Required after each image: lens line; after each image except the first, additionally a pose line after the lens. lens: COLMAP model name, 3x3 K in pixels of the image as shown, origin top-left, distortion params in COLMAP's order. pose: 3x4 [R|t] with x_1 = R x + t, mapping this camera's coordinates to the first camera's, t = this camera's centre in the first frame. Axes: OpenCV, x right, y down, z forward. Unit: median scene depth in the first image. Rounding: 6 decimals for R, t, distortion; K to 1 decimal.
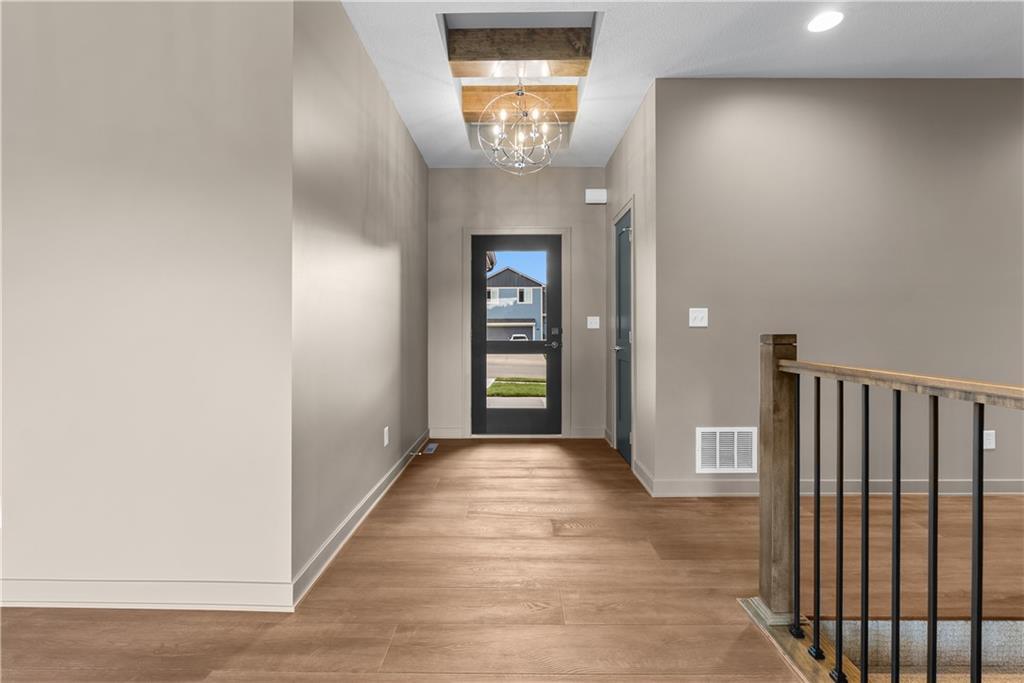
lens RADIAL K [[453.0, 0, 517.1], [0, 453.0, 332.8], [0, 0, 1]] dist [-0.002280, -0.000118]
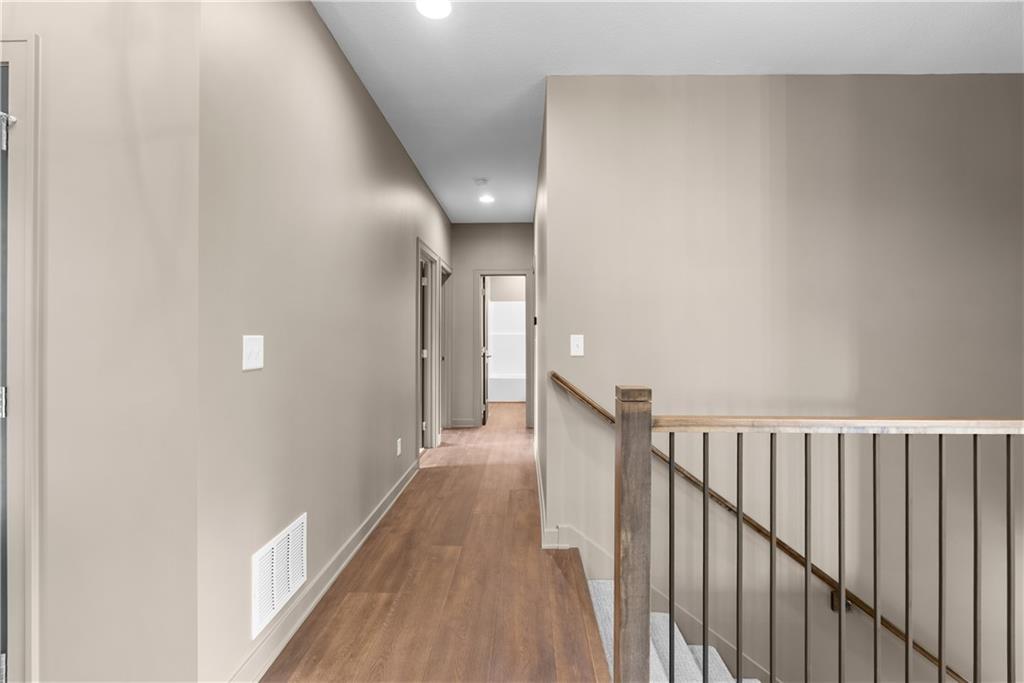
lens RADIAL K [[453.0, 0, 517.1], [0, 453.0, 332.8], [0, 0, 1]] dist [-0.002280, -0.000118]
pose [[0.016542, 0.003620, 0.999857, -0.159718], [0.002621, 0.999990, -0.003663, -0.063128], [-0.999860, 0.002681, 0.016533, 0.779702]]
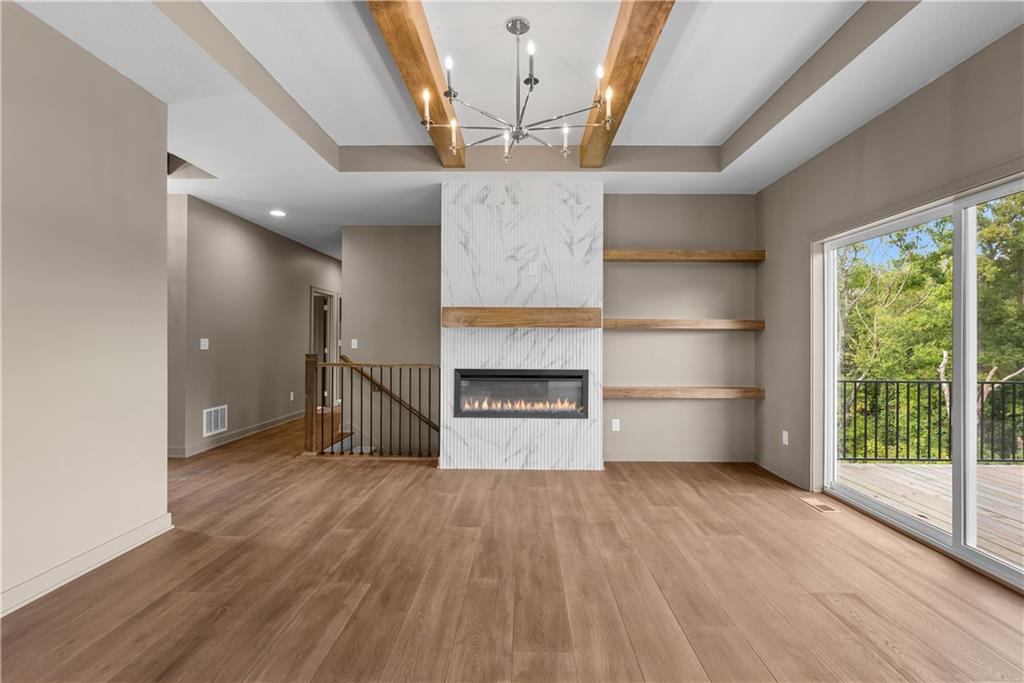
lens RADIAL K [[456.0, 0, 513.0], [0, 456.0, 338.6], [0, 0, 1]] dist [-0.003232, -0.000119]
pose [[0.018623, 0.004257, 0.999818, -1.462957], [0.000257, 0.999991, -0.004262, -0.055159], [-0.999827, 0.000337, 0.018621, -0.199448]]
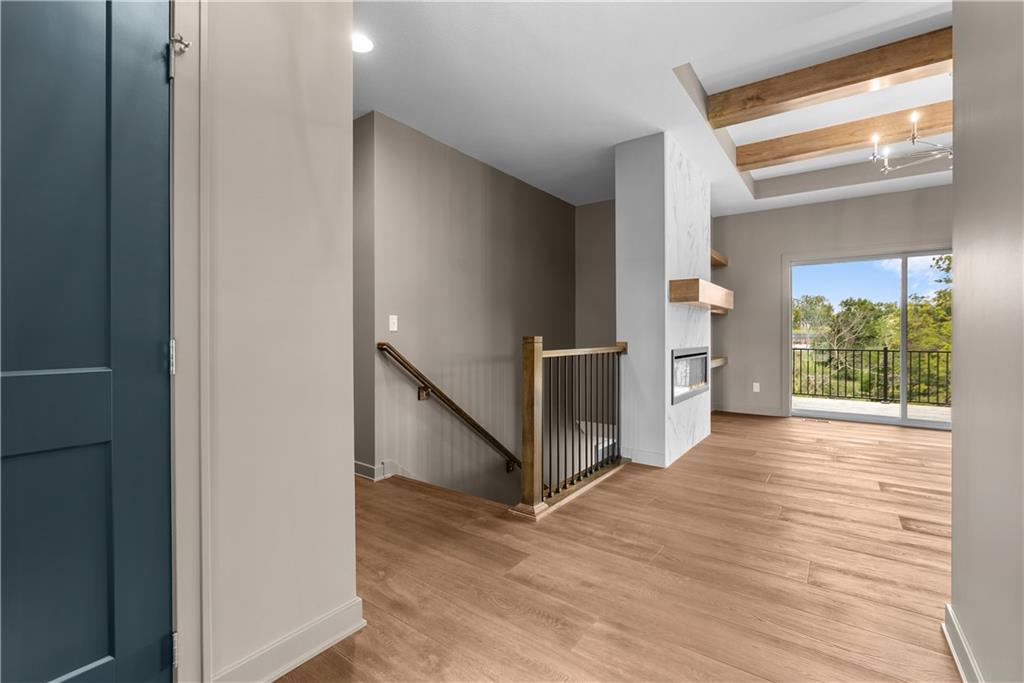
lens RADIAL K [[459.5, 0, 506.6], [0, 459.5, 333.8], [0, 0, 1]] dist [-0.005204, -0.000236]
pose [[-0.808532, 0.000356, 0.588451, -0.217531], [0.003730, 0.999983, 0.004520, -0.010962], [-0.588440, 0.005849, -0.808520, 1.576886]]
